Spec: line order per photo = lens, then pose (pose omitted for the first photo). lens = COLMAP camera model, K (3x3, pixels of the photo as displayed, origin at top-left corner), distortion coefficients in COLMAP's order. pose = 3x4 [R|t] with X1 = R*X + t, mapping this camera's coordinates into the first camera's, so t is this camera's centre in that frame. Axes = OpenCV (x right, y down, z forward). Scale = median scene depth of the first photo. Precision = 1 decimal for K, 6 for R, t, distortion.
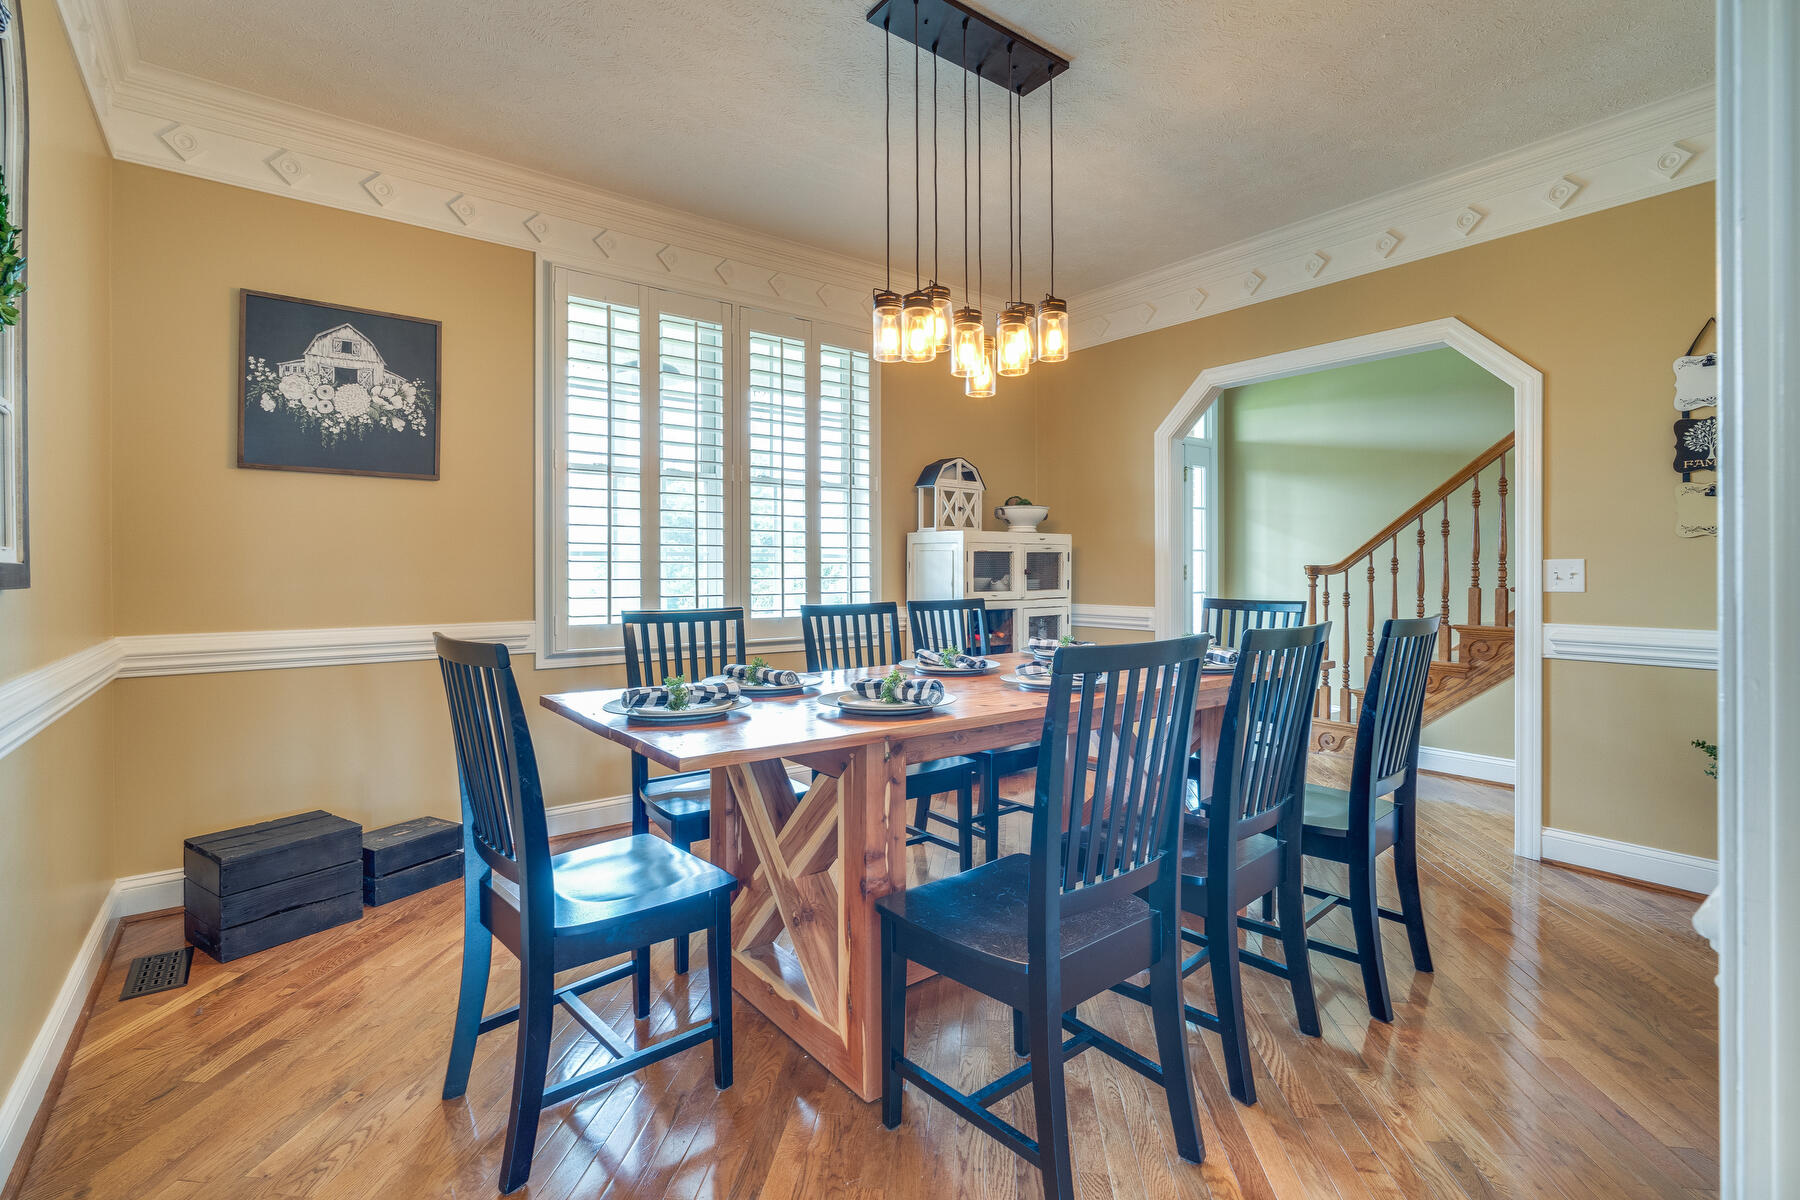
lens RADIAL K [[812.1, 0, 900.0], [0, 812.1, 581.5], [0, 0, 1]] dist [-0.003446, -0.000221]
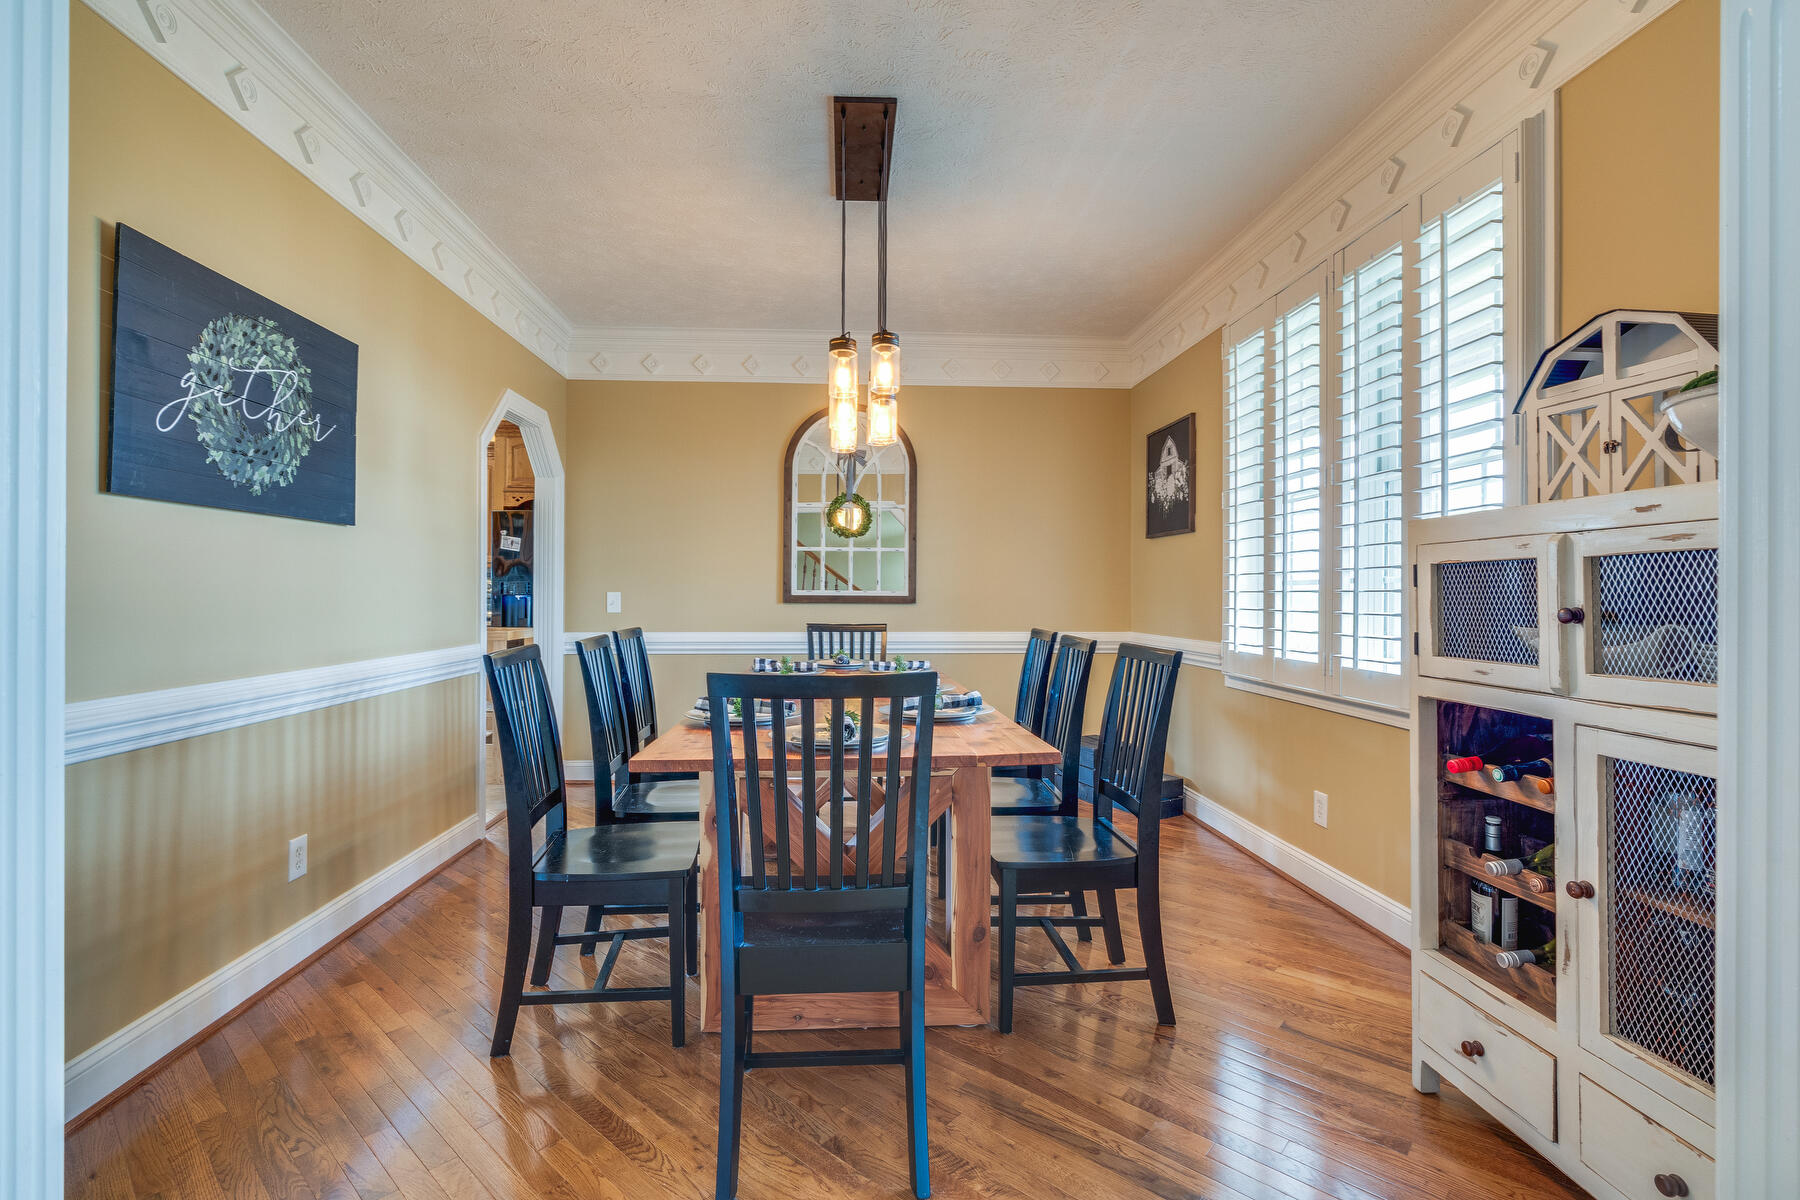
lens RADIAL K [[812.1, 0, 896.4], [0, 812.1, 589.1], [0, 0, 1]] dist [-0.003446, -0.000221]
pose [[-0.549905, 0.002991, -0.835222, 0.820069], [-0.002423, 0.999984, 0.005176, -0.034141], [0.835224, 0.004870, -0.549888, 1.321432]]
